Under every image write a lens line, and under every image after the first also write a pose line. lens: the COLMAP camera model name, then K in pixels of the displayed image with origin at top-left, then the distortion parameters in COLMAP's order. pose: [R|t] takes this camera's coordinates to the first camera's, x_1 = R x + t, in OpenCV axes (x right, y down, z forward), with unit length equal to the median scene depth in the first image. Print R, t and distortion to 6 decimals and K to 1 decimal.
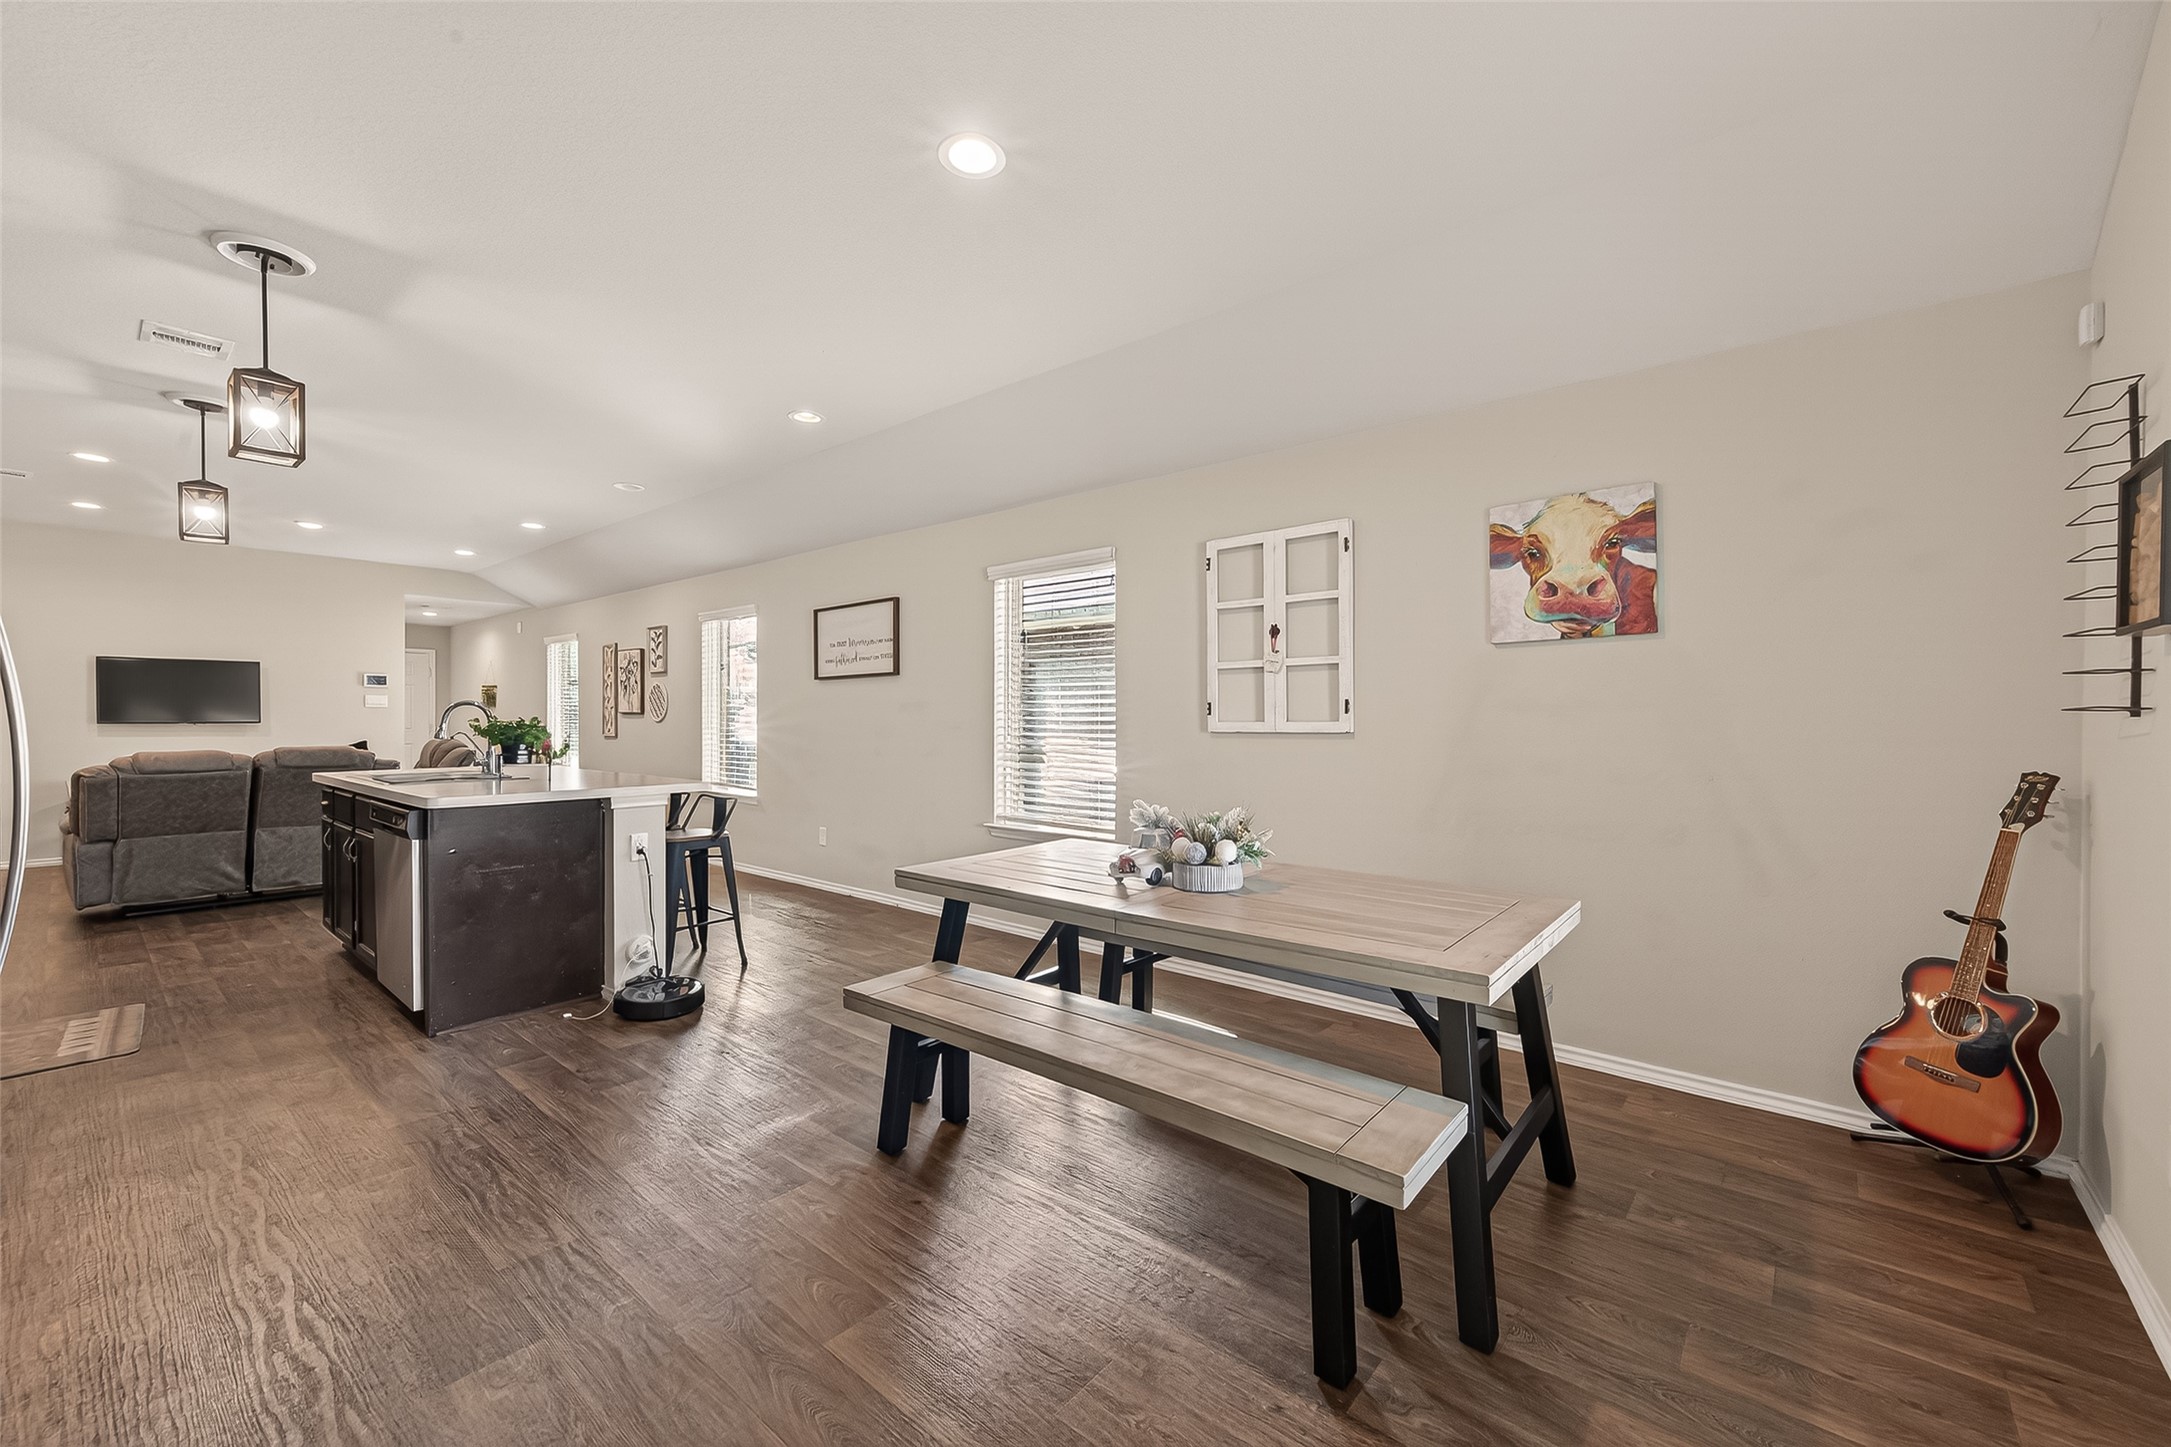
lens RADIAL K [[834.0, 0, 1092.9], [0, 834.0, 718.9], [0, 0, 1]] dist [-0.001534, 0.000039]
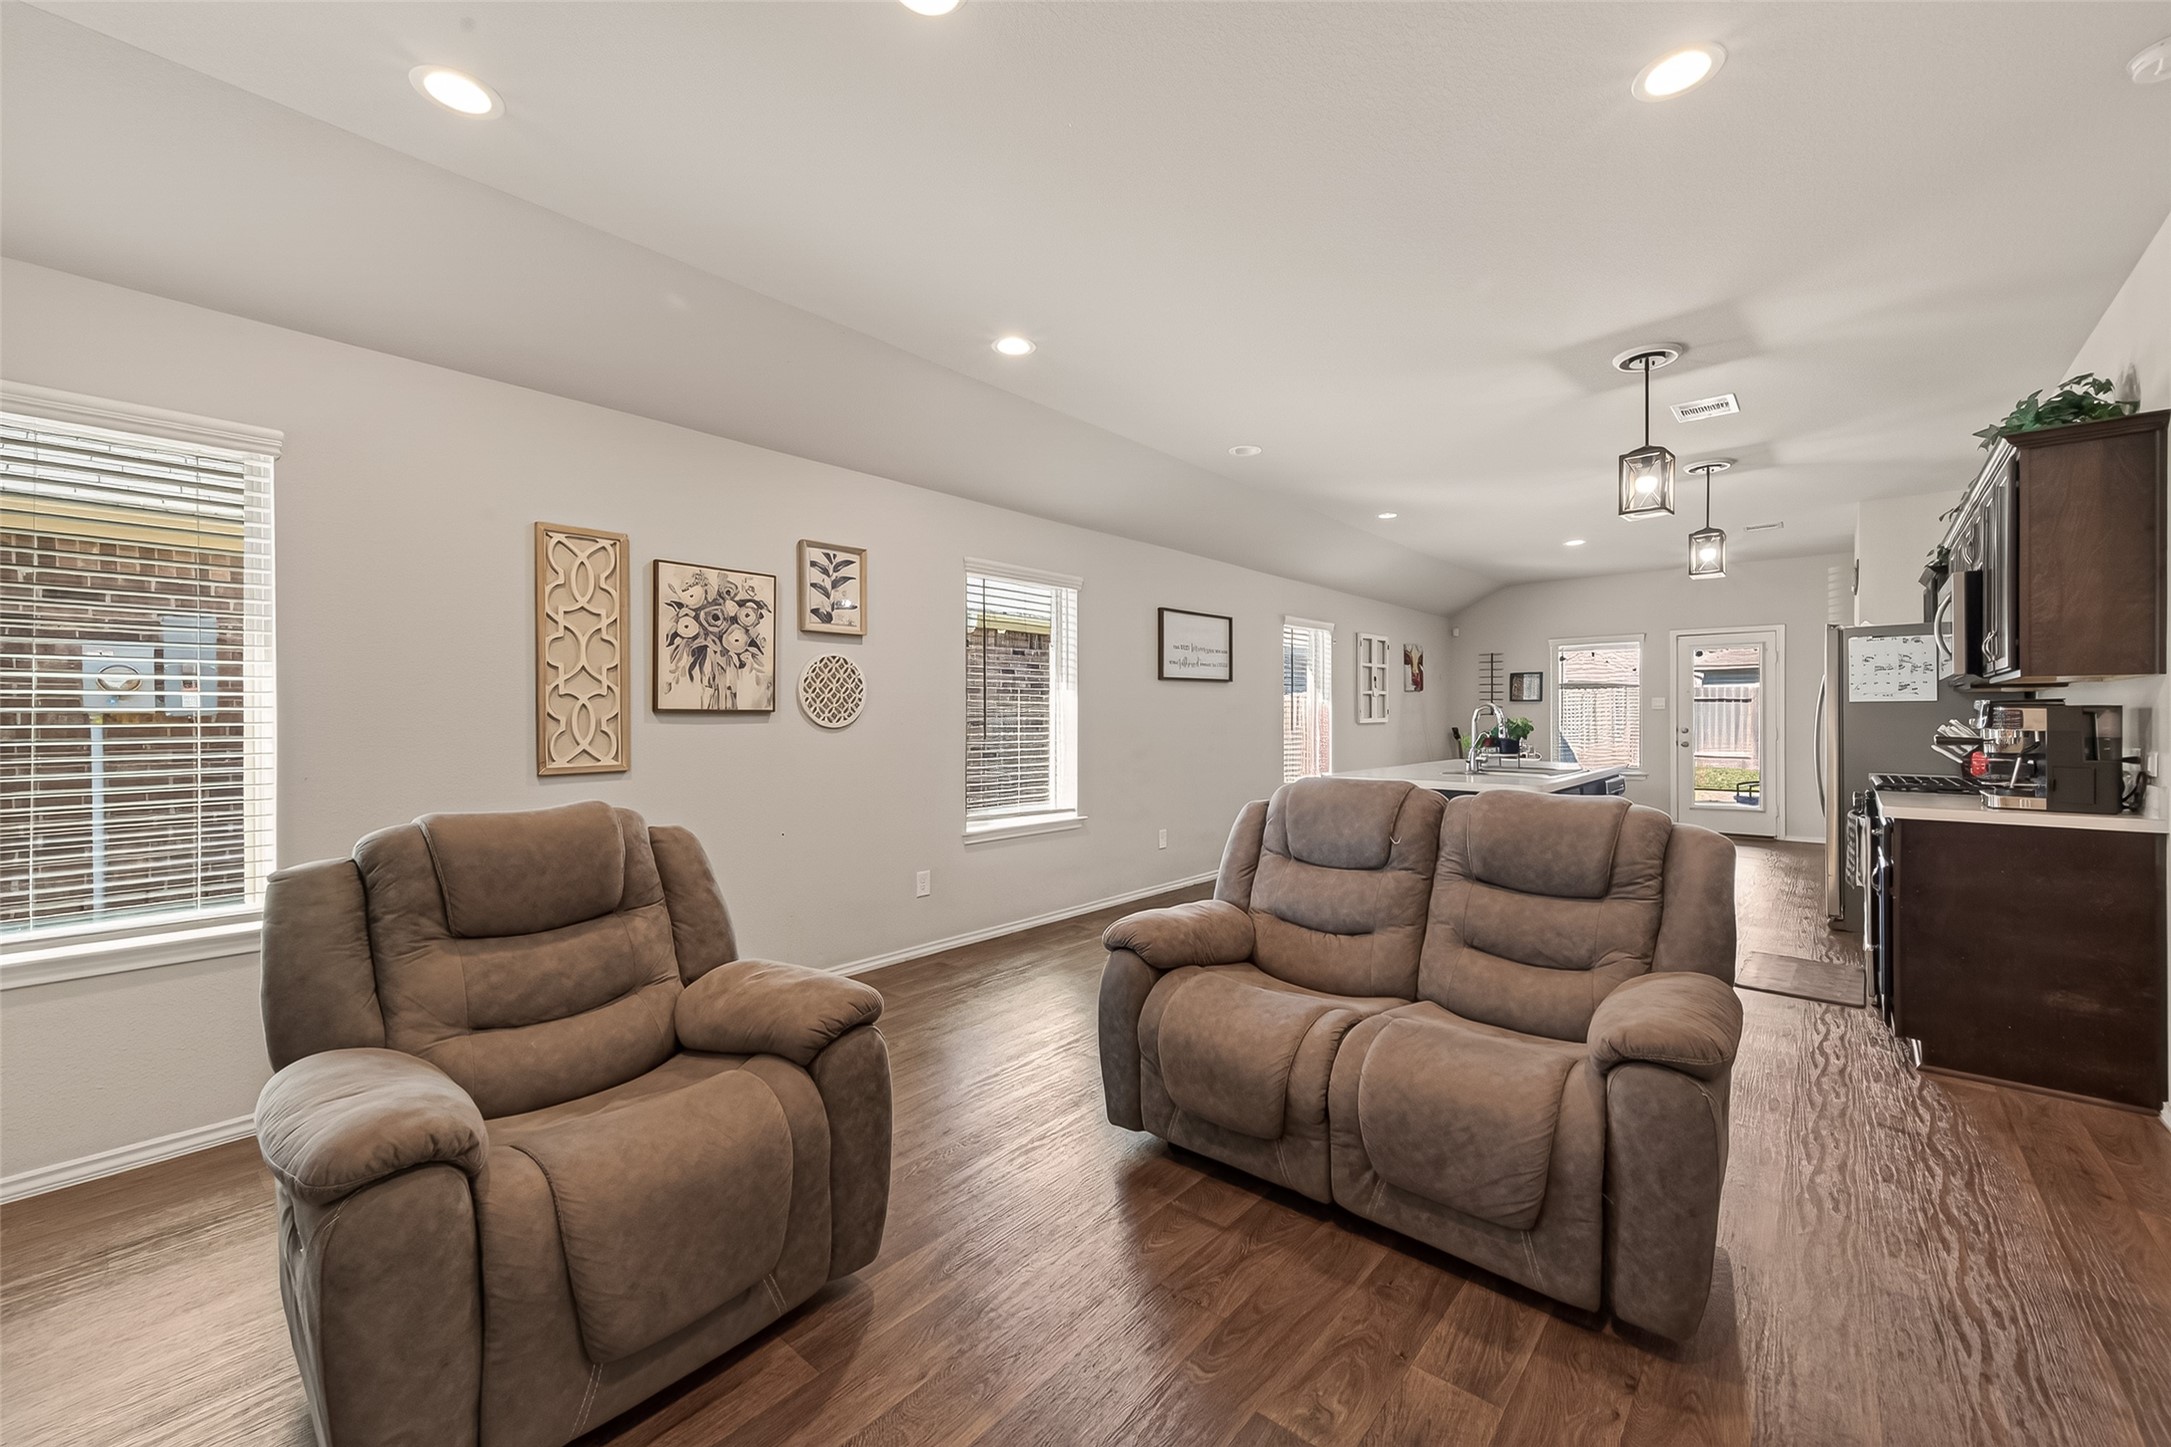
lens RADIAL K [[864.7, 0, 1085.7], [0, 864.7, 713.7], [0, 0, 1]] dist [-0.001452, -0.000869]
pose [[0.023083, -0.000174, 0.999734, -2.154334], [0.004582, 0.999989, 0.000068, -0.010733], [-0.999723, 0.004580, 0.023084, 1.703774]]
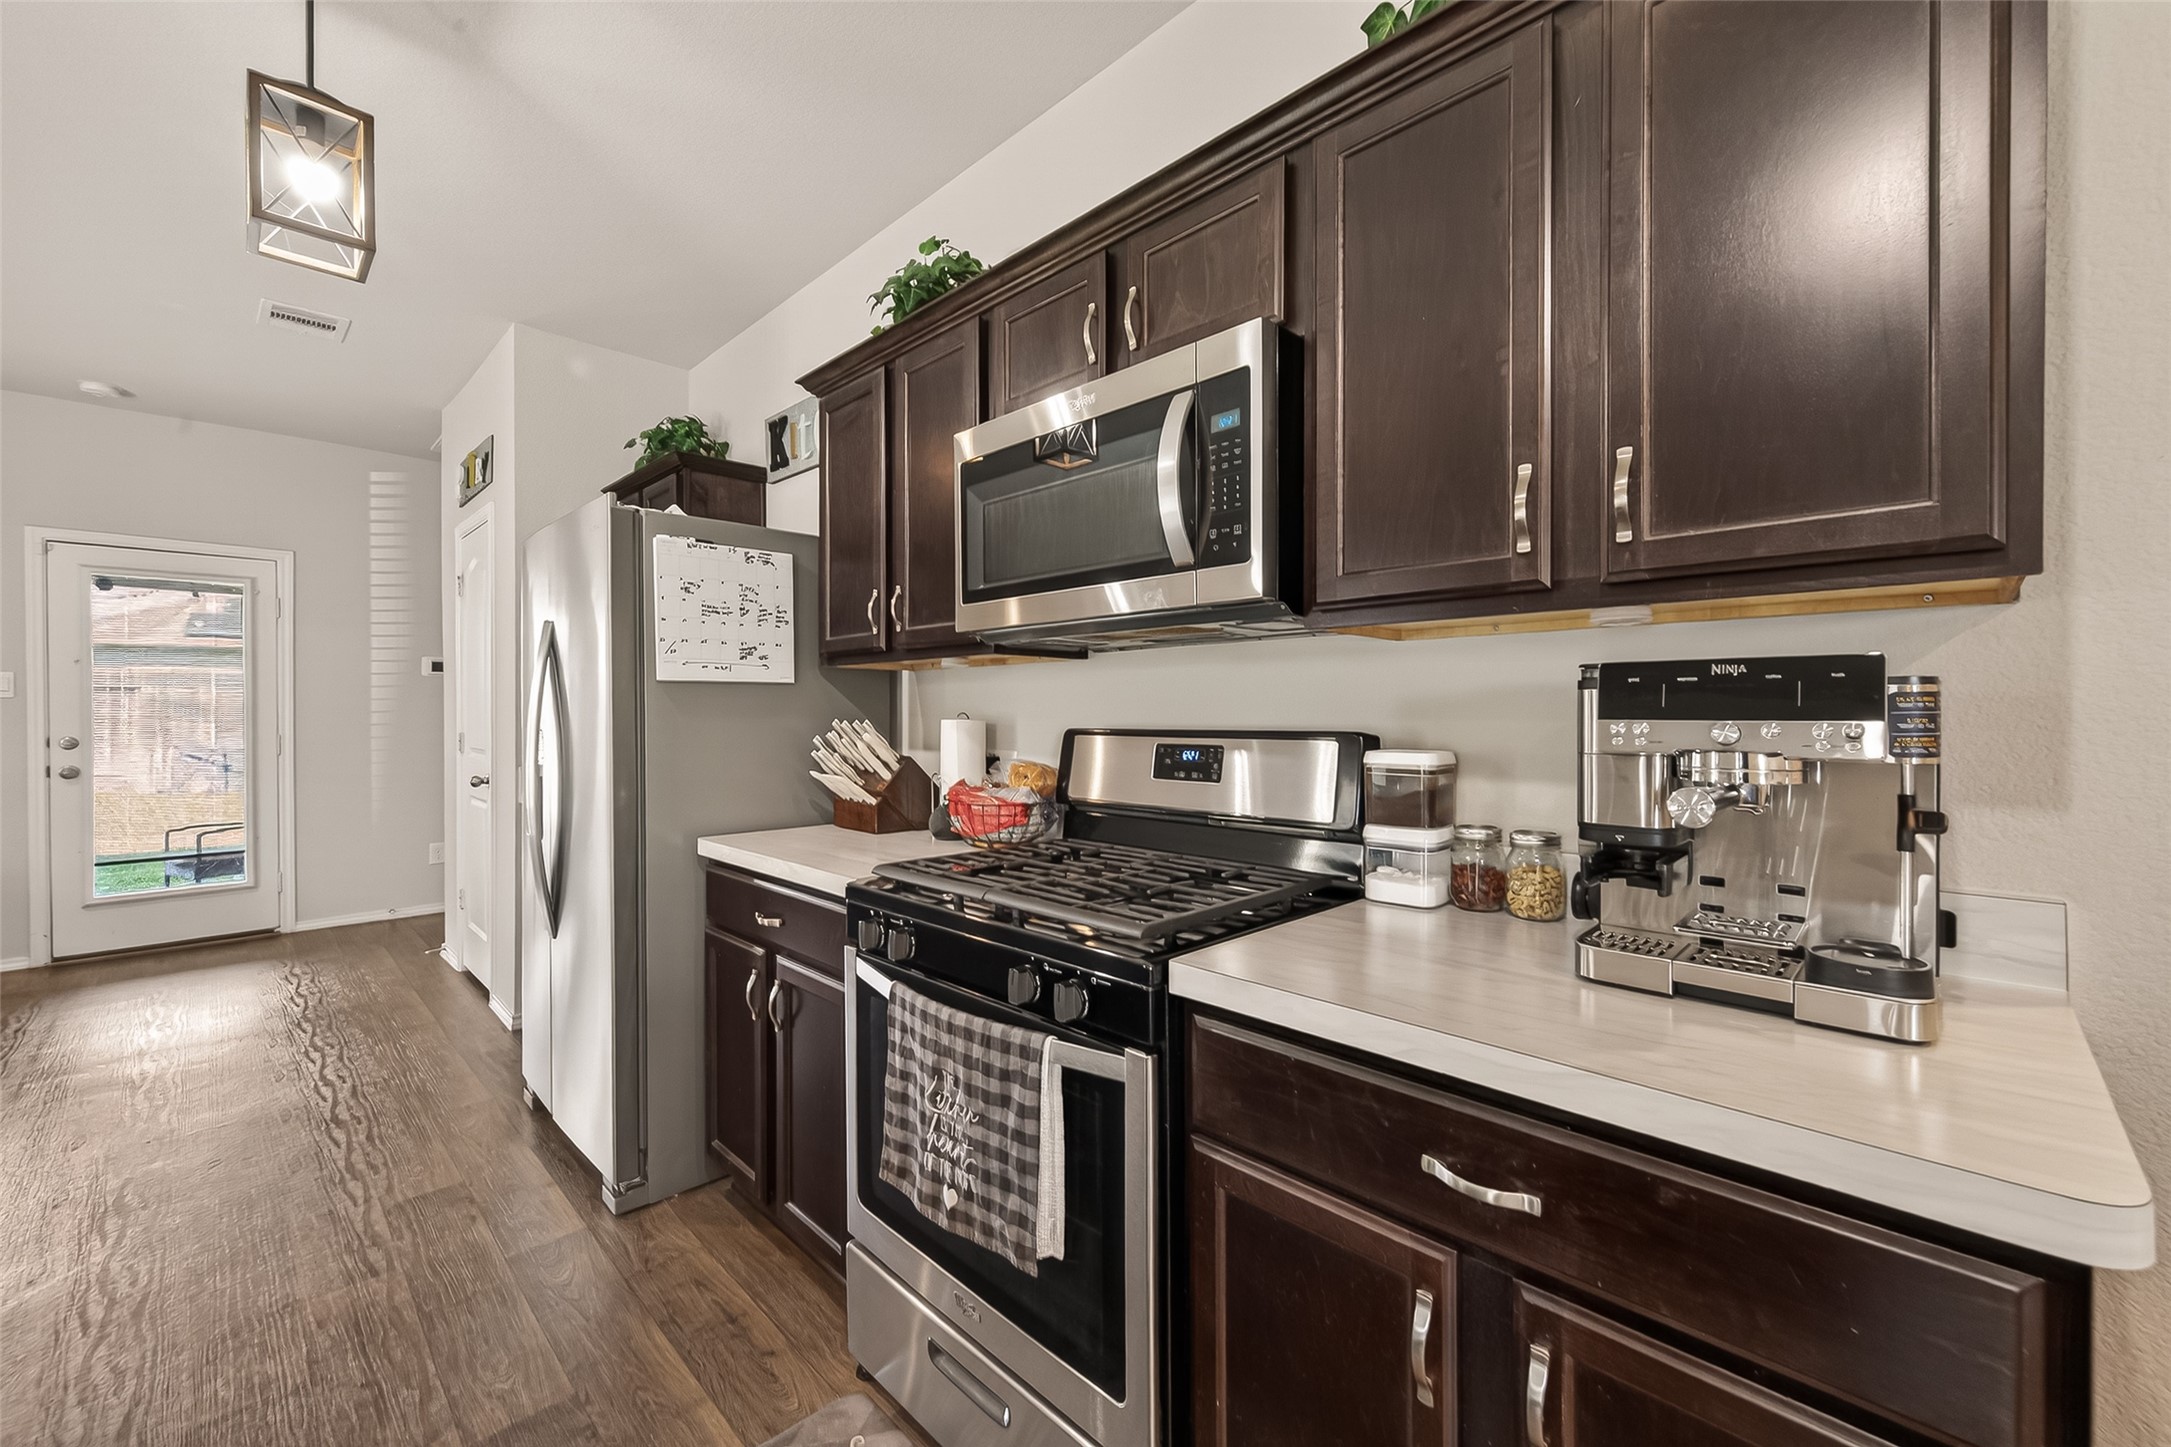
lens RADIAL K [[858.4, 0, 1078.2], [0, 858.4, 713.7], [0, 0, 1]] dist [0.009168, -0.000841]
pose [[-0.996134, -0.000940, 0.087840, -1.153336], [-0.000224, 0.999967, 0.008155, -0.005686], [-0.087845, 0.008104, -0.996101, 1.124578]]
